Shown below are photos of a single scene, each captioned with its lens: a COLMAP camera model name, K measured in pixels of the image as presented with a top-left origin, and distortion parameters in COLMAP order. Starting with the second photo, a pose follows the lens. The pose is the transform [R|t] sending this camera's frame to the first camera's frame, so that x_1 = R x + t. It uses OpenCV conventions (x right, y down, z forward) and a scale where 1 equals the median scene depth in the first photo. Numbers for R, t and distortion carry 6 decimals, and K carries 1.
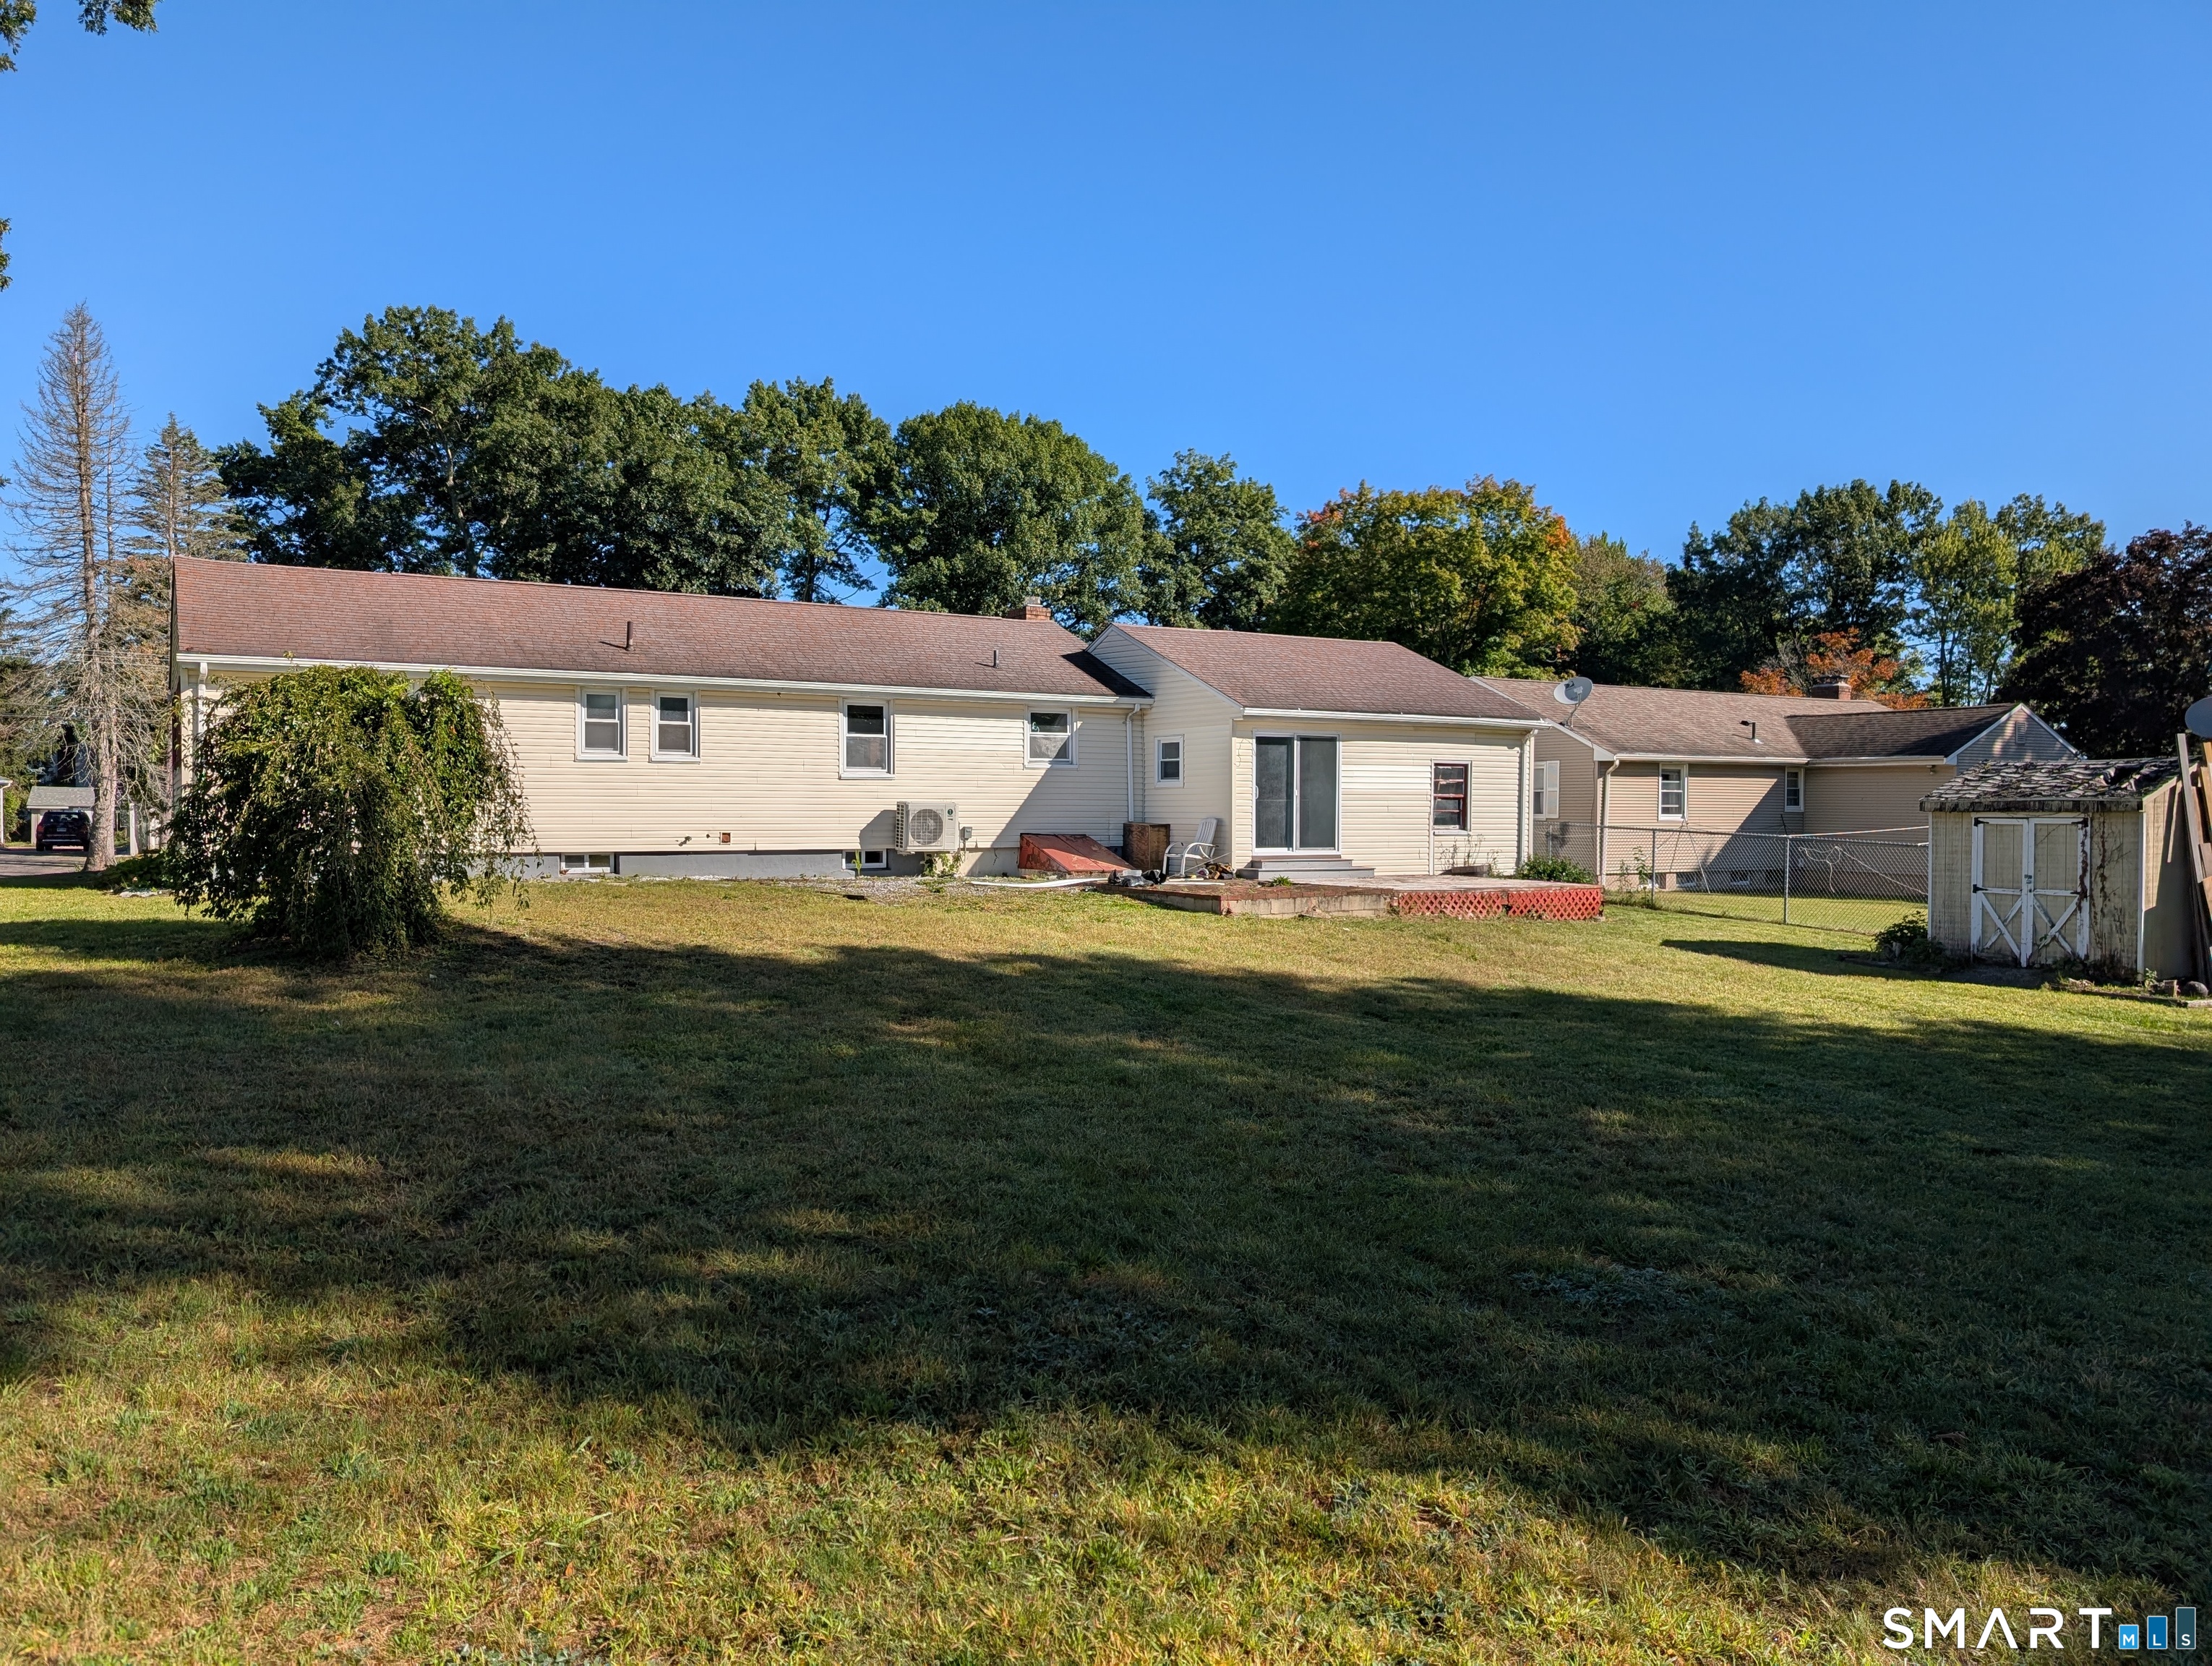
lens RADIAL K [[1618.8, 0, 1094.7], [0, 1618.8, 843.2], [0, 0, 1]] dist [0.029469, -0.028896]
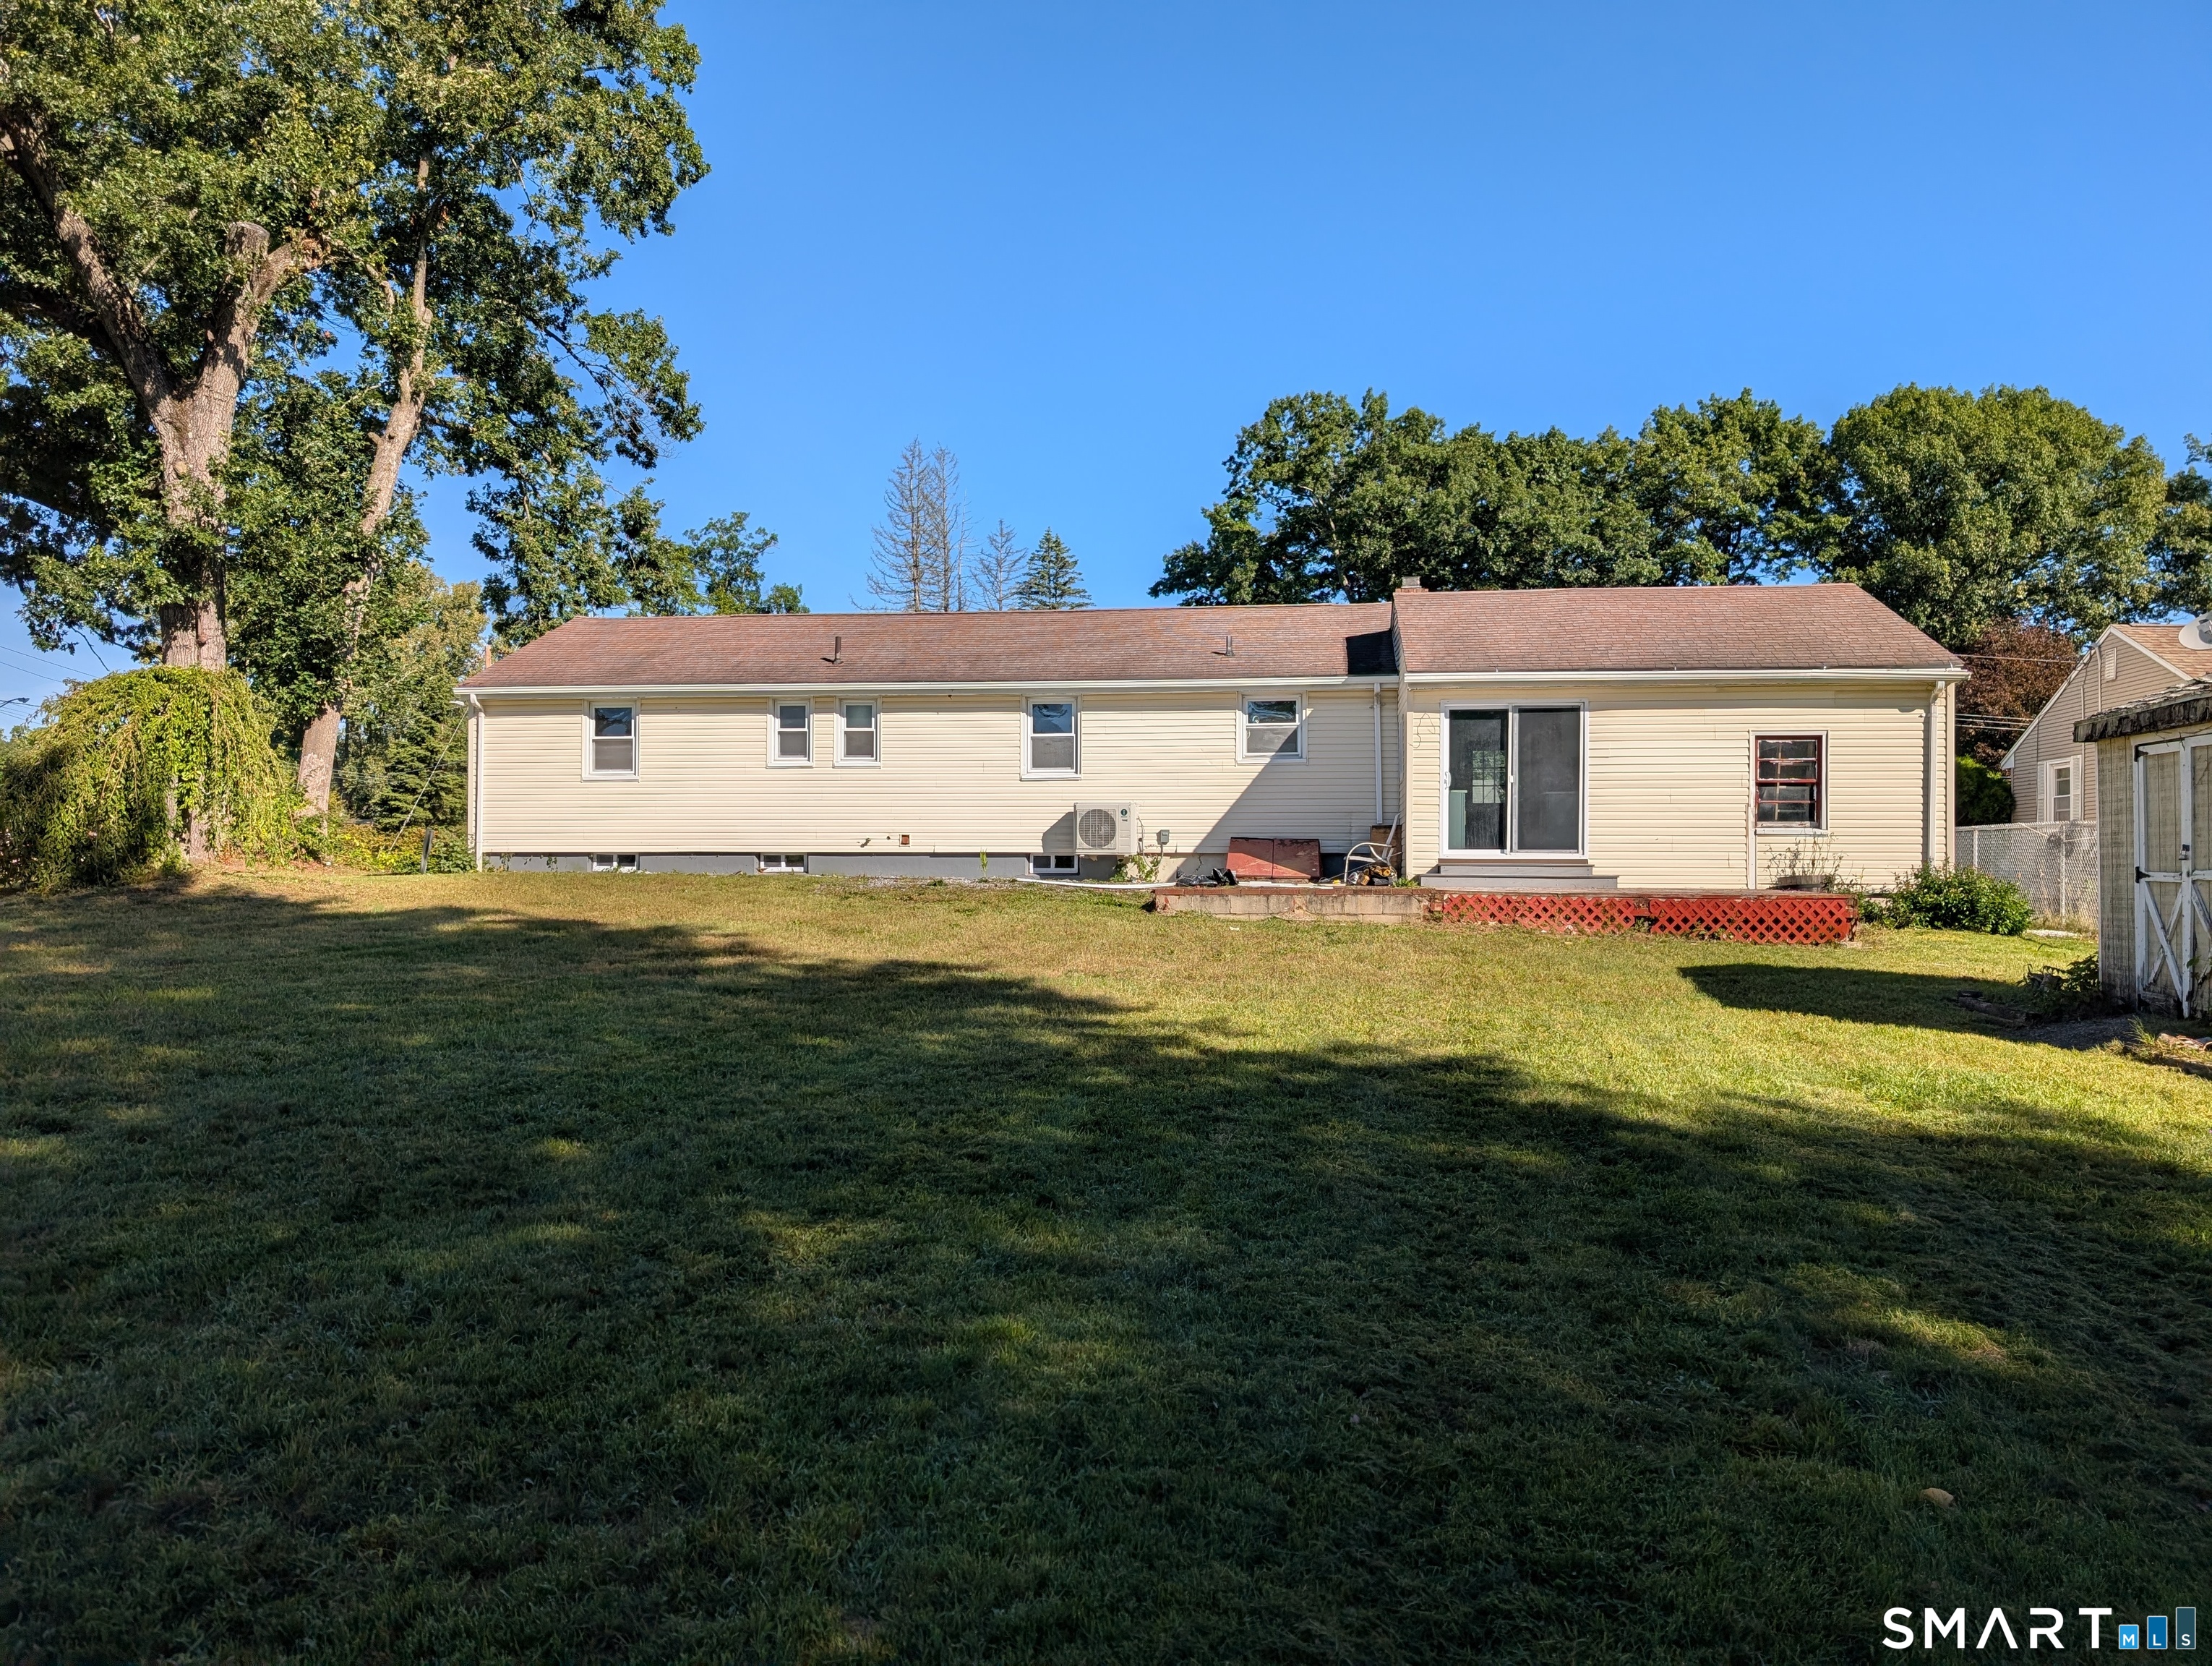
lens RADIAL K [[1618.8, 0, 1094.7], [0, 1618.8, 843.2], [0, 0, 1]] dist [0.029469, -0.028896]
pose [[0.779713, -0.012474, -0.626012, 0.452427], [-0.014172, 0.999194, -0.037562, 0.031820], [0.625976, 0.038160, 0.778908, 0.256741]]
